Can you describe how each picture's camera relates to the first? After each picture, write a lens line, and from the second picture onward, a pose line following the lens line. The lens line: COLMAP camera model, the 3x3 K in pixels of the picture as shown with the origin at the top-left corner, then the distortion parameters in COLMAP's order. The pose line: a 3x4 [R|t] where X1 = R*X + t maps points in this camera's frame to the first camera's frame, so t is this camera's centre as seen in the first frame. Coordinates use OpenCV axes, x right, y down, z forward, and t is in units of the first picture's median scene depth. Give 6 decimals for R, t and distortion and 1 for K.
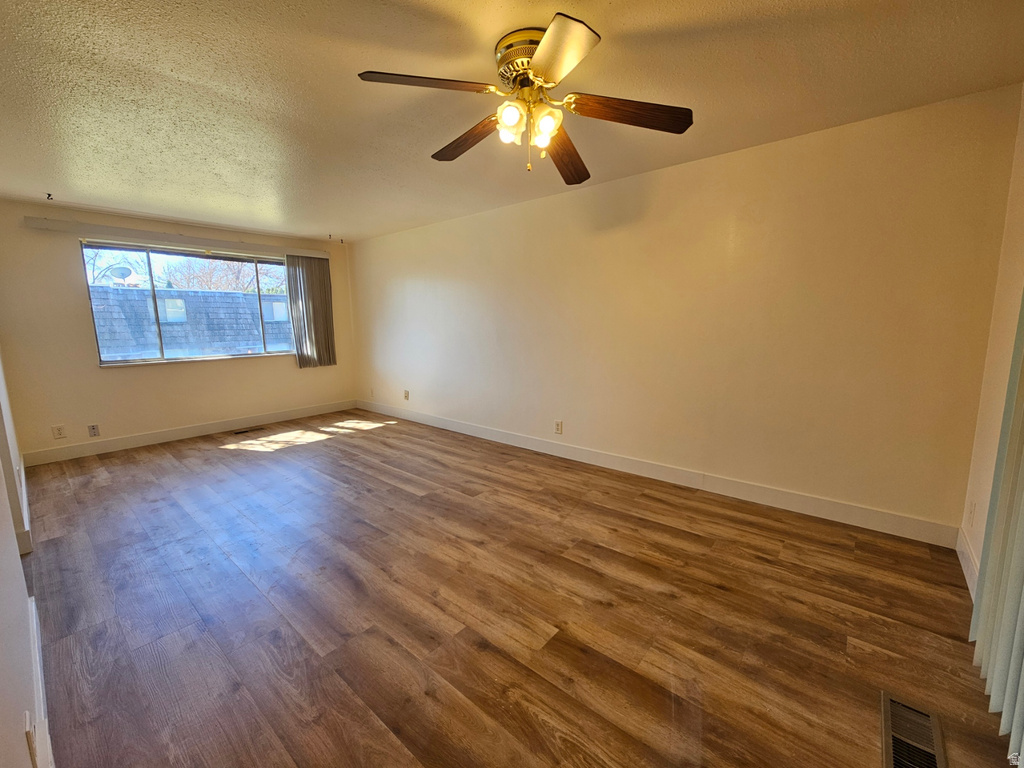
lens RADIAL K [[417.4, 0, 515.5], [0, 417.4, 375.1], [0, 0, 1]] dist [-0.001741, -0.000282]
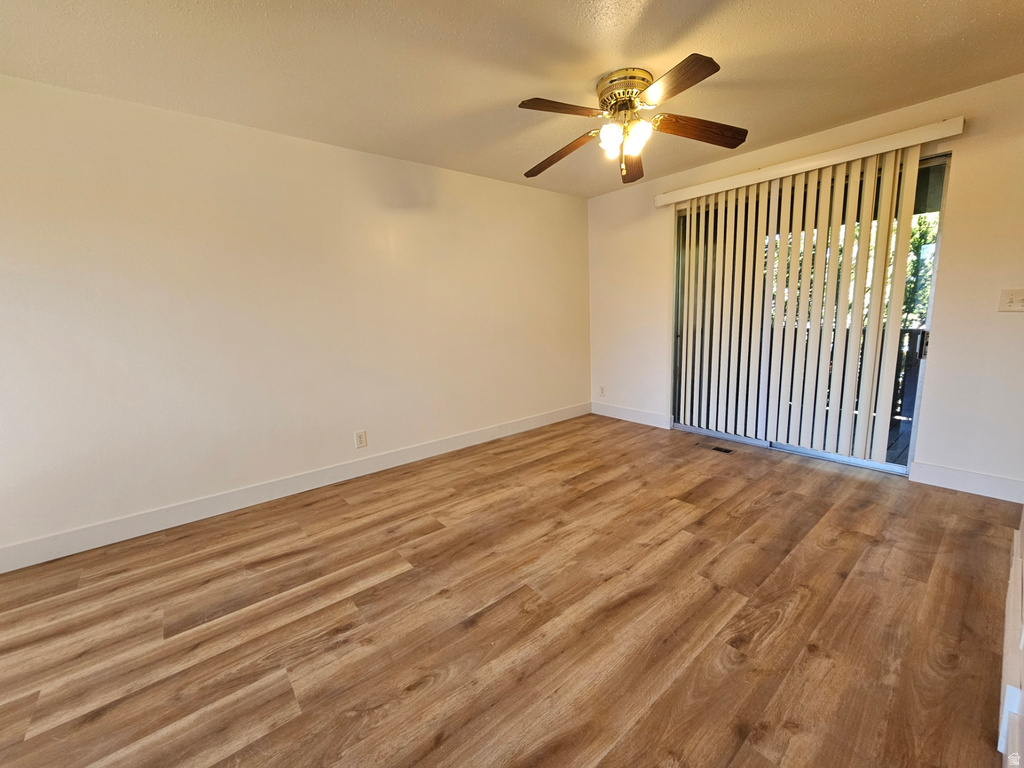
lens RADIAL K [[417.4, 0, 522.7], [0, 417.4, 388.9], [0, 0, 1]] dist [-0.001741, -0.000282]
pose [[0.167992, -0.172015, 0.970664, -0.736361], [0.158749, 0.976527, 0.145579, -0.048417], [-0.972922, 0.129635, 0.191356, 0.628392]]
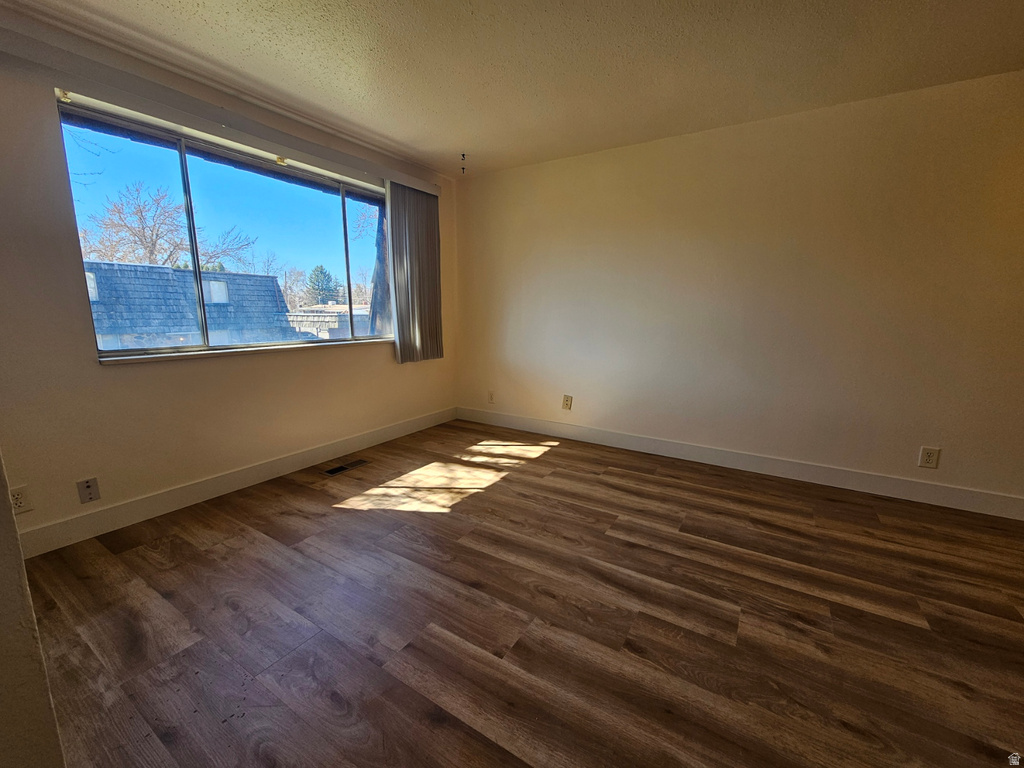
lens RADIAL K [[417.4, 0, 520.7], [0, 417.4, 382.9], [0, 0, 1]] dist [-0.001741, -0.000282]
pose [[0.989428, -0.006562, 0.144875, -0.728107], [0.000502, 0.999125, 0.041821, -0.021553], [-0.145022, -0.041306, 0.988566, 0.556771]]
